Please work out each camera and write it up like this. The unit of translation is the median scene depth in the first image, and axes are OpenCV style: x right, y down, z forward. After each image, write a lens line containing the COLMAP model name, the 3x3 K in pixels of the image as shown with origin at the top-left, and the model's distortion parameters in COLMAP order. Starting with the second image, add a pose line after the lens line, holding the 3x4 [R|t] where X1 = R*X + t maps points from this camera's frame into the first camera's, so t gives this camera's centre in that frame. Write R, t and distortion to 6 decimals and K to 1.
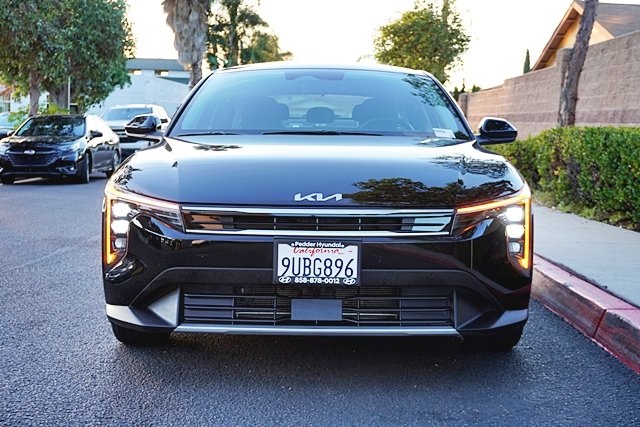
lens RADIAL K [[962.6, 0, 320.1], [0, 962.6, 213.1], [0, 0, 1]] dist [0.010988, 0.000000]
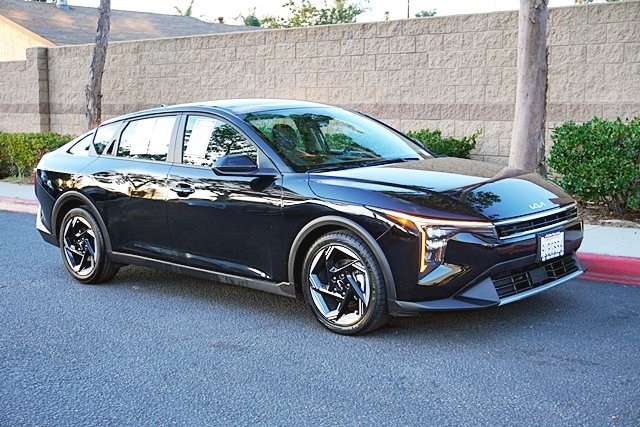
lens RADIAL K [[904.0, 0, 315.5], [0, 904.0, 208.4], [0, 0, 1]] dist [0.045760, 0.000000]
pose [[0.664034, -0.128050, 0.736656, -1.390442], [0.098218, 0.991627, 0.083835, -0.178847], [-0.741224, 0.016684, 0.671051, 0.256048]]
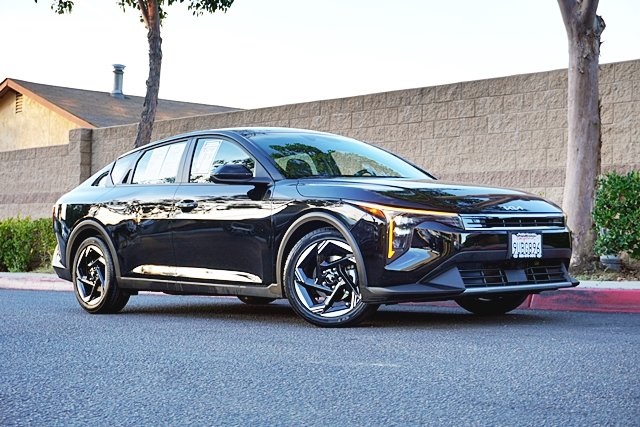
lens RADIAL K [[1182.0, 0, 323.7], [0, 1182.0, 216.4], [0, 0, 1]] dist [0.093082, 0.000000]
pose [[0.740644, -0.006355, 0.671867, -1.647950], [0.074833, 0.994514, -0.073088, 0.125400], [-0.667717, 0.104410, 0.737057, -0.298887]]
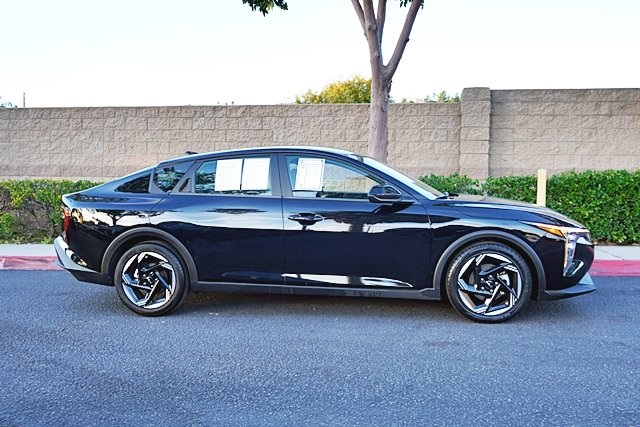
lens RADIAL K [[611.0, 0, 320.2], [0, 611.0, 209.3], [0, 0, 1]] dist [0.007870, 0.000000]
pose [[0.142515, -0.073718, 0.987044, -1.607440], [0.088387, 0.994186, 0.061490, -0.195795], [-0.985838, 0.078479, 0.148202, 1.390168]]
